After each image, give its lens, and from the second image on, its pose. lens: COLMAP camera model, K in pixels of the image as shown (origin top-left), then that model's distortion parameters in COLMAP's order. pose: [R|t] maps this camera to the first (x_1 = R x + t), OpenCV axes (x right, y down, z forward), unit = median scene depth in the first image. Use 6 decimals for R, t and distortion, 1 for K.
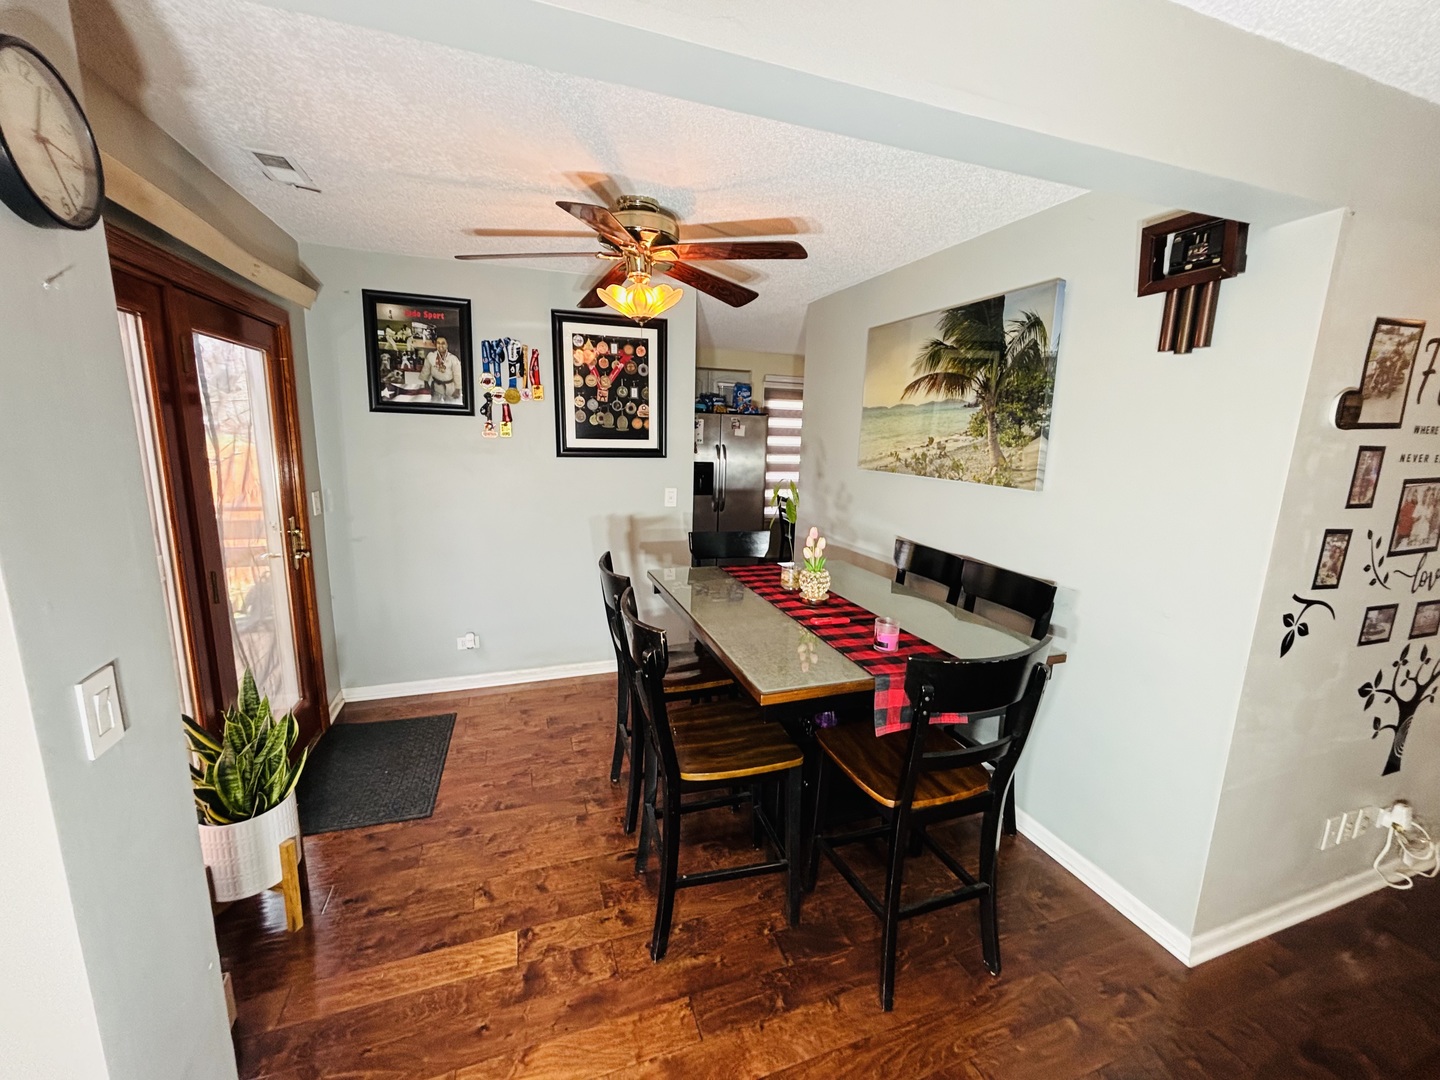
lens RADIAL K [[578.0, 0, 711.7], [0, 578.0, 542.5], [0, 0, 1]] dist [0.004437, -0.002363]
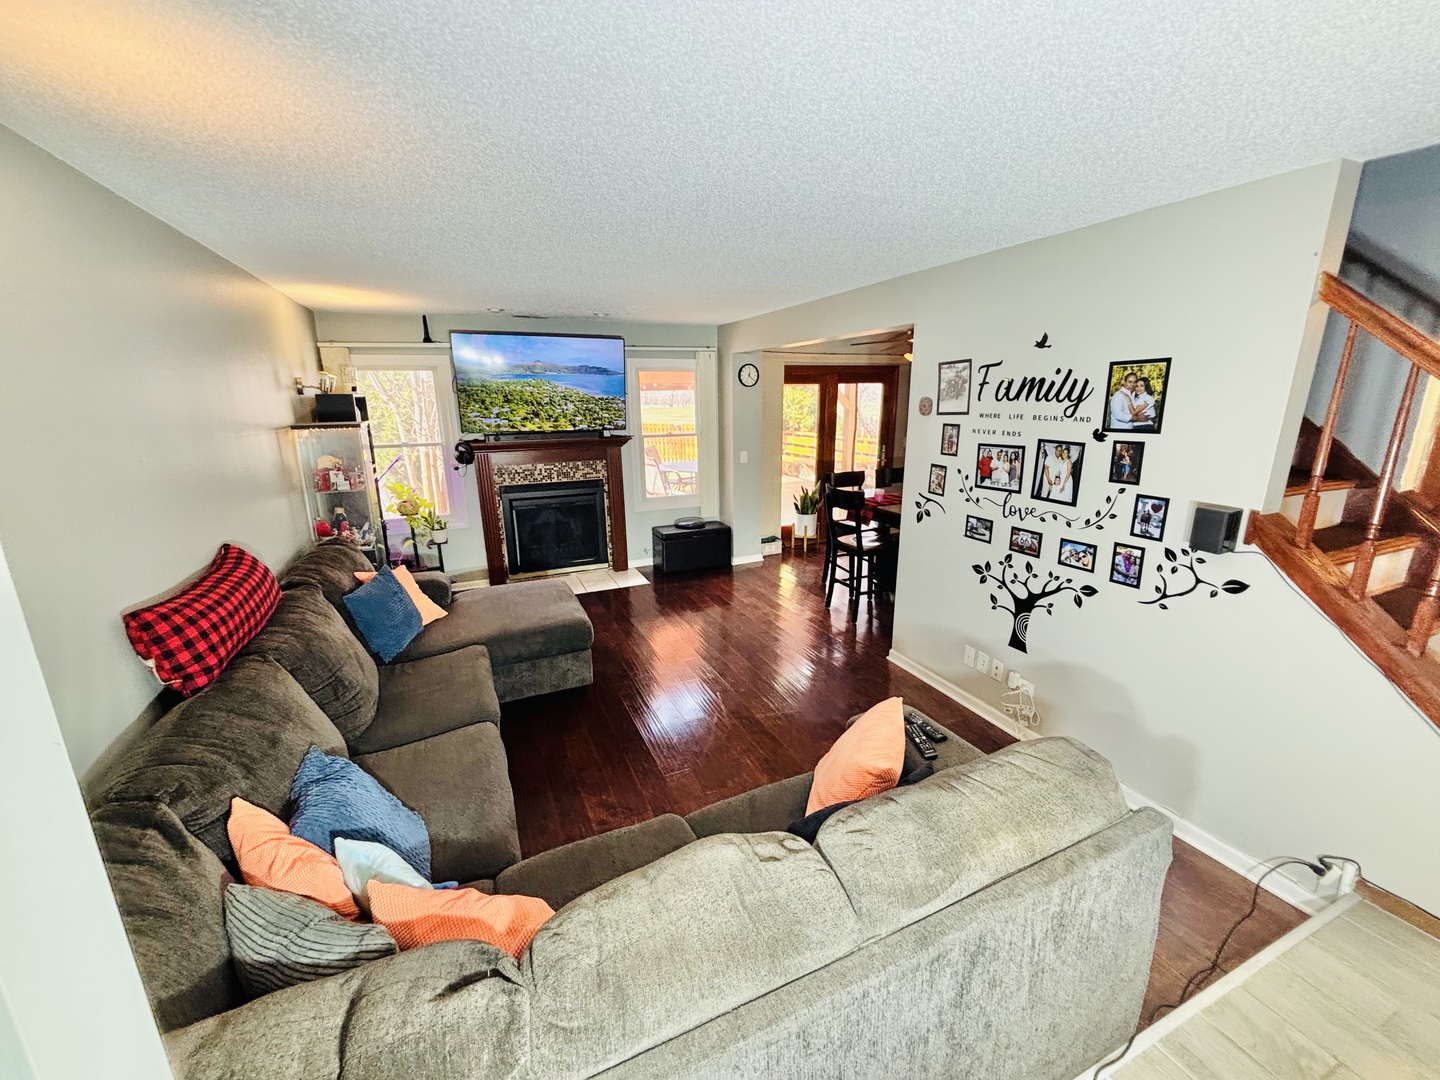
lens RADIAL K [[578.0, 0, 719.5], [0, 578.0, 543.8], [0, 0, 1]] dist [0.004437, -0.002363]
pose [[0.087848, 0.222251, -0.971024, 1.897171], [-0.175610, 0.962981, 0.204523, -0.022202], [0.980533, 0.152554, 0.123625, 0.022759]]
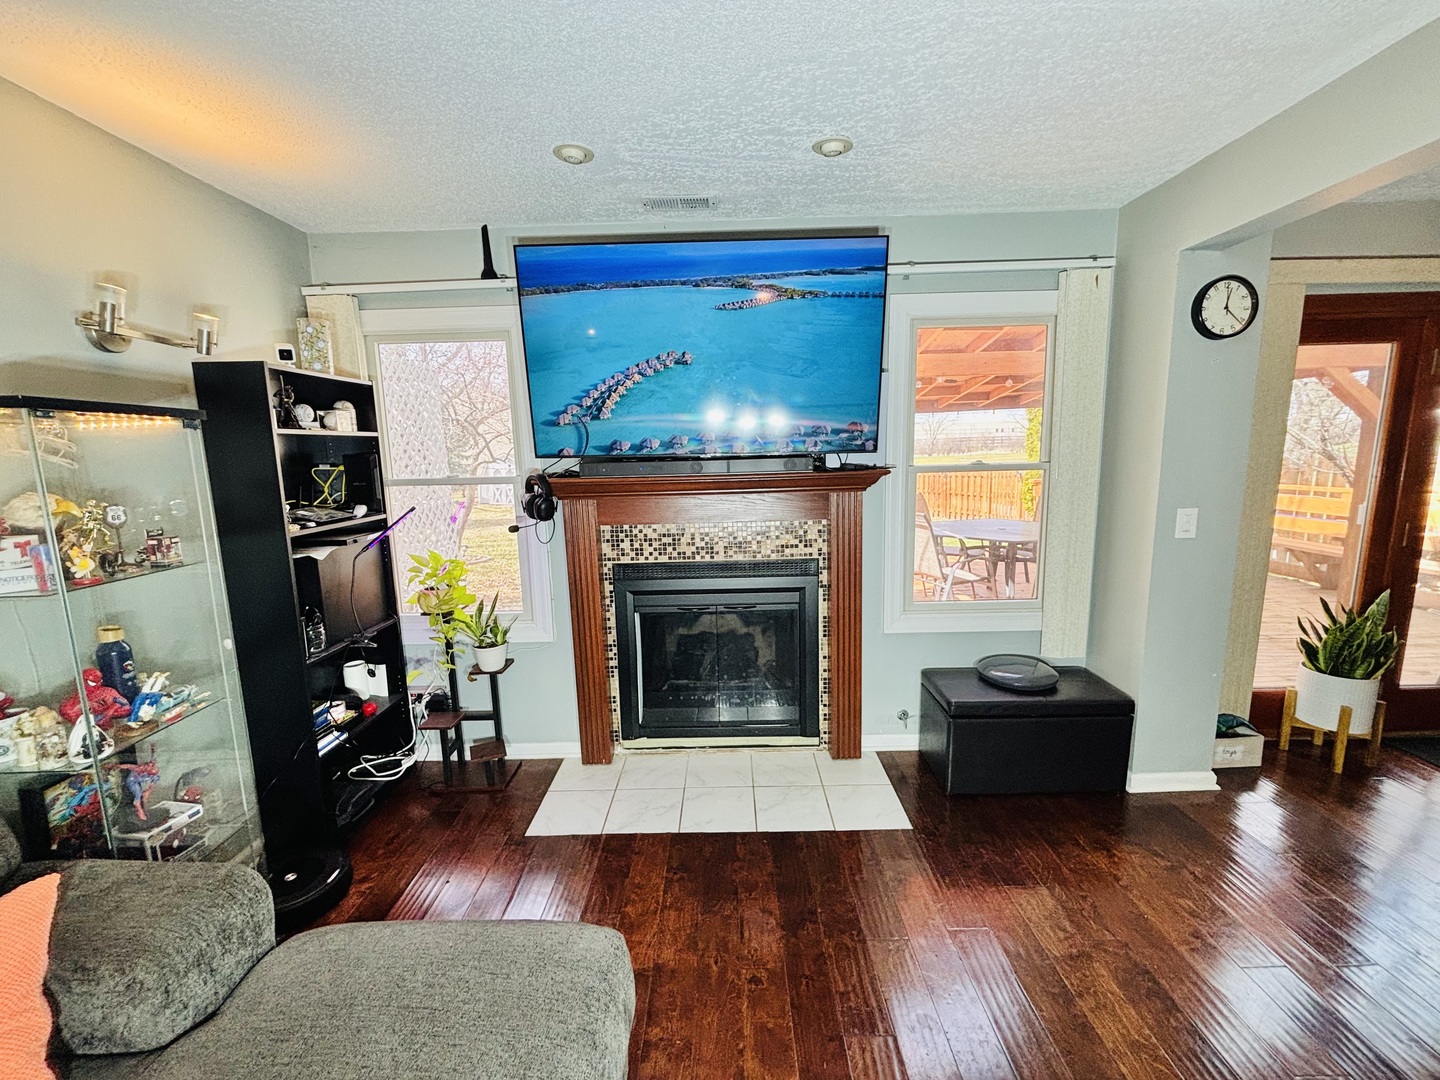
lens RADIAL K [[578.0, 0, 718.8], [0, 578.0, 537.5], [0, 0, 1]] dist [0.004437, -0.002363]
pose [[-0.333420, 0.123207, -0.934693, 0.711352], [-0.162361, 0.969107, 0.185660, 0.067584], [0.928693, 0.213661, -0.303115, -0.039705]]
